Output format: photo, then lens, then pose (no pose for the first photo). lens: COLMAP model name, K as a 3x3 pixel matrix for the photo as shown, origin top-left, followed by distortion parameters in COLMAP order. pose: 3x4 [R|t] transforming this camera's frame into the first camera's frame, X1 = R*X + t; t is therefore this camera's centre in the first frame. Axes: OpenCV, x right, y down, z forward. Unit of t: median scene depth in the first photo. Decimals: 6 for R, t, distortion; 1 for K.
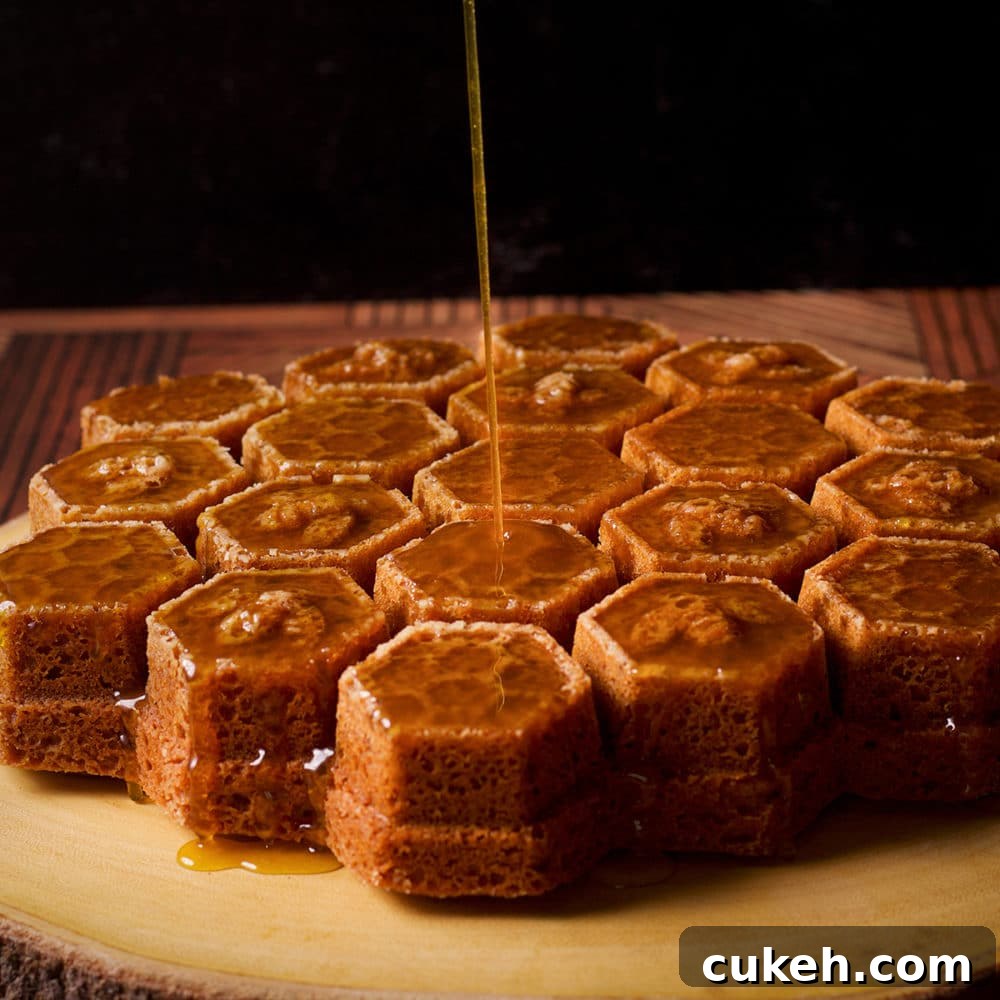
lens RADIAL K [[4334.4, 0, 500.0], [0, 4334.4, 500.0], [0, 0, 1]] dist [-0.185793, -1.115669]
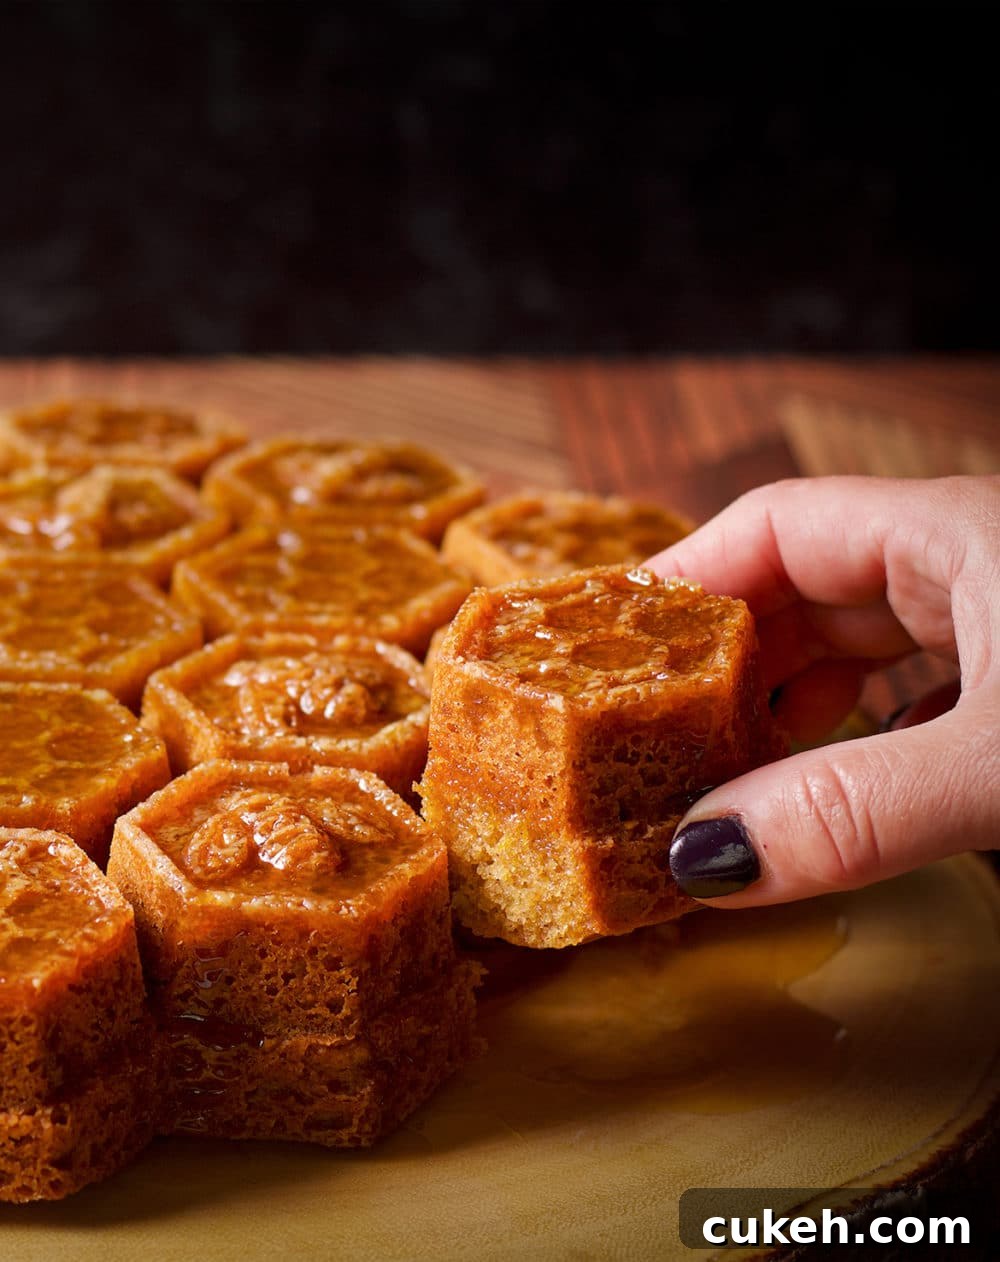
lens RADIAL K [[5389.6, 0, 500.0], [0, 5389.6, 631.0], [0, 0, 1]] dist [-0.194605, 1.418377]
pose [[0.994920, 0.018353, 0.098985, -0.008445], [-0.019566, 0.999745, 0.011292, -0.017259], [-0.098753, -0.013172, 0.995025, 0.076587]]
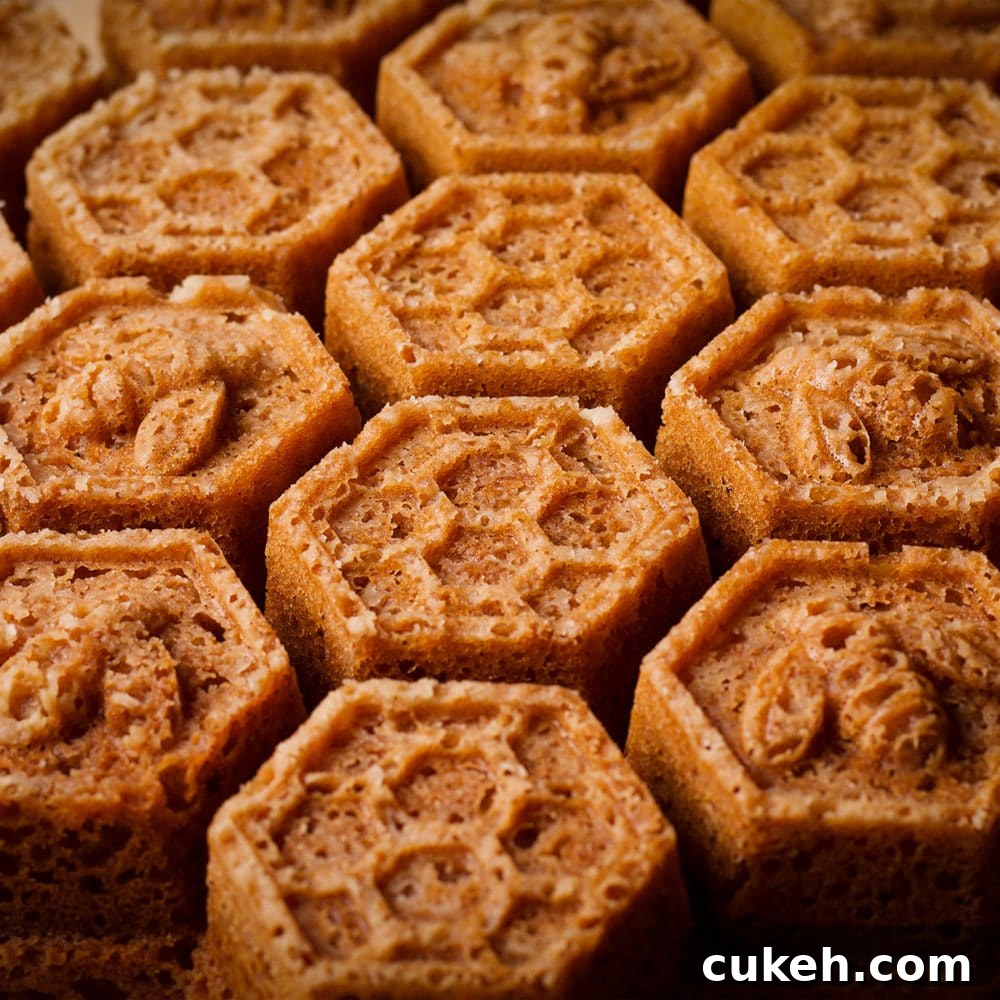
lens RADIAL K [[4334.4, 0, 500.0], [0, 4334.4, 500.0], [0, 0, 1]] dist [-0.185793, -1.115669]
pose [[0.999399, -0.028103, 0.020276, -0.010357], [0.021476, 0.961467, 0.274082, -0.142643], [-0.027197, -0.273481, 0.961493, 0.481142]]
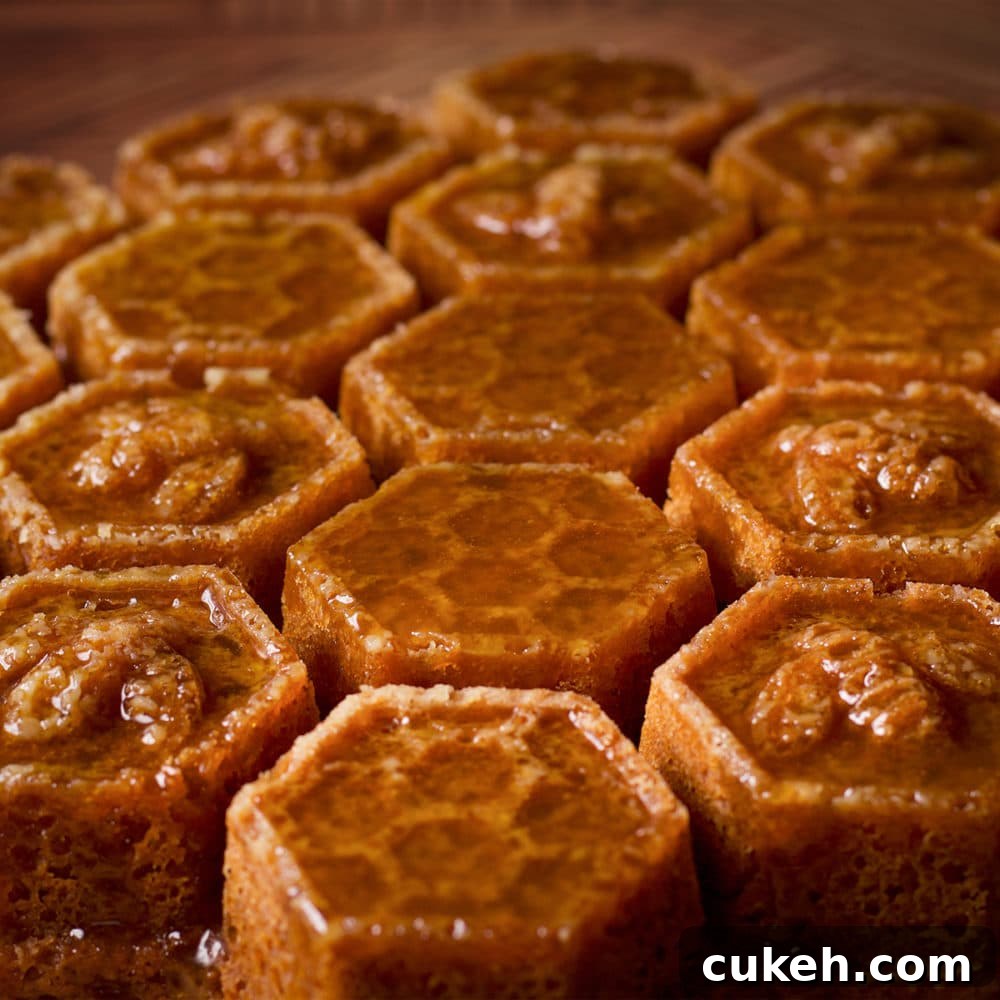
lens RADIAL K [[4334.4, 0, 500.0], [0, 4334.4, 500.0], [0, 0, 1]] dist [-0.185793, -1.115669]
pose [[0.999296, -0.009246, 0.036361, -0.021805], [0.005106, 0.993657, 0.112336, -0.058047], [-0.037169, -0.112071, 0.993005, 0.449045]]
